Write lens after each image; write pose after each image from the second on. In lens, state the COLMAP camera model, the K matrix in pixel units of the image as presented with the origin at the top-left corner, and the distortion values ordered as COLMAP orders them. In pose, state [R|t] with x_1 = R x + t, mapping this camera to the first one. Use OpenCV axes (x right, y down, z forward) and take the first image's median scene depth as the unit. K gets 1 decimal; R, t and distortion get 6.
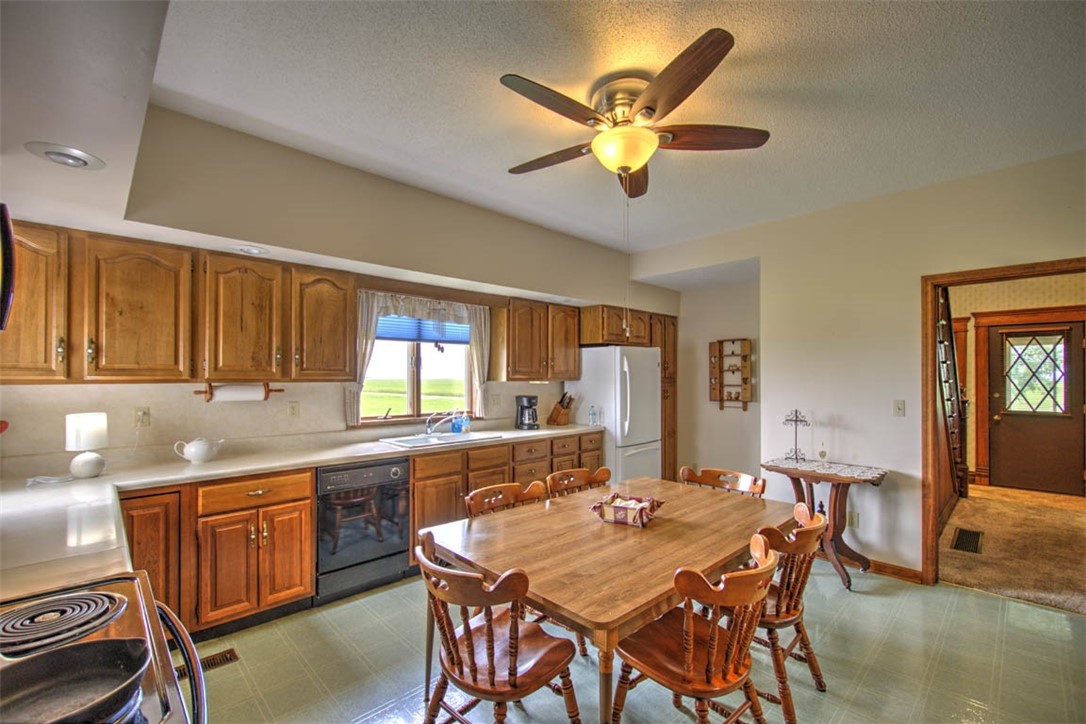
lens RADIAL K [[469.9, 0, 543.1], [0, 469.9, 372.7], [0, 0, 1]] dist [0.004140, -0.003103]
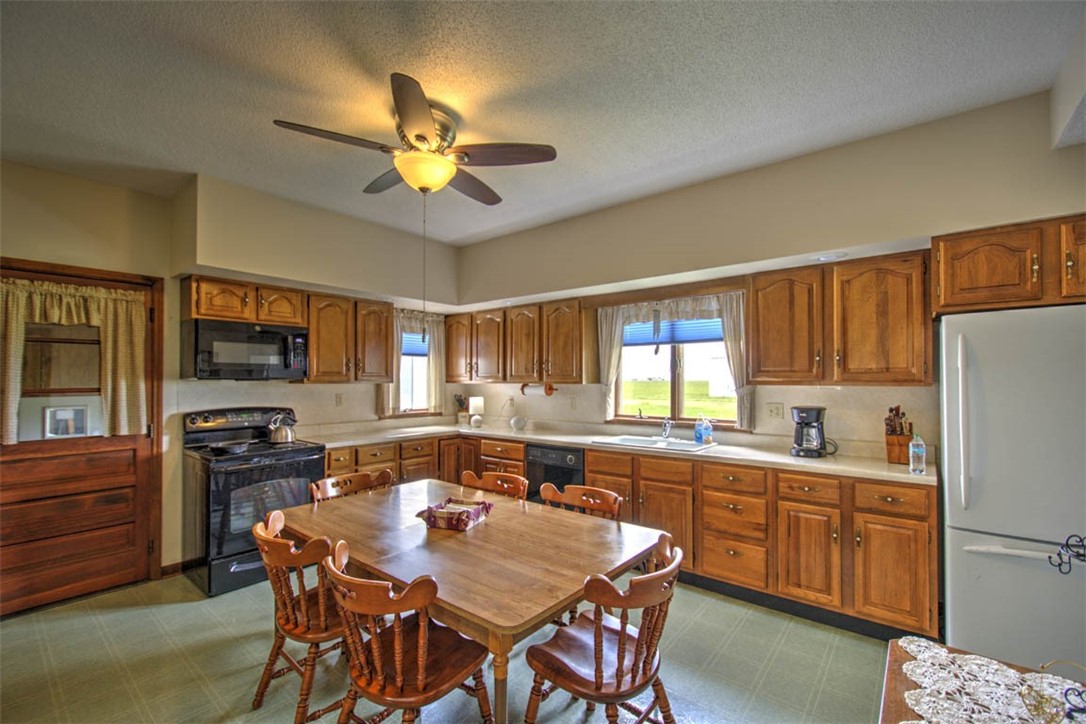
lens RADIAL K [[469.9, 0, 546.1], [0, 469.9, 368.7], [0, 0, 1]] dist [0.004140, -0.003103]
pose [[0.127572, -0.023330, -0.991555, 0.736943], [0.009217, 0.999708, -0.022336, 0.006127], [0.991787, -0.006290, 0.127749, 0.660981]]
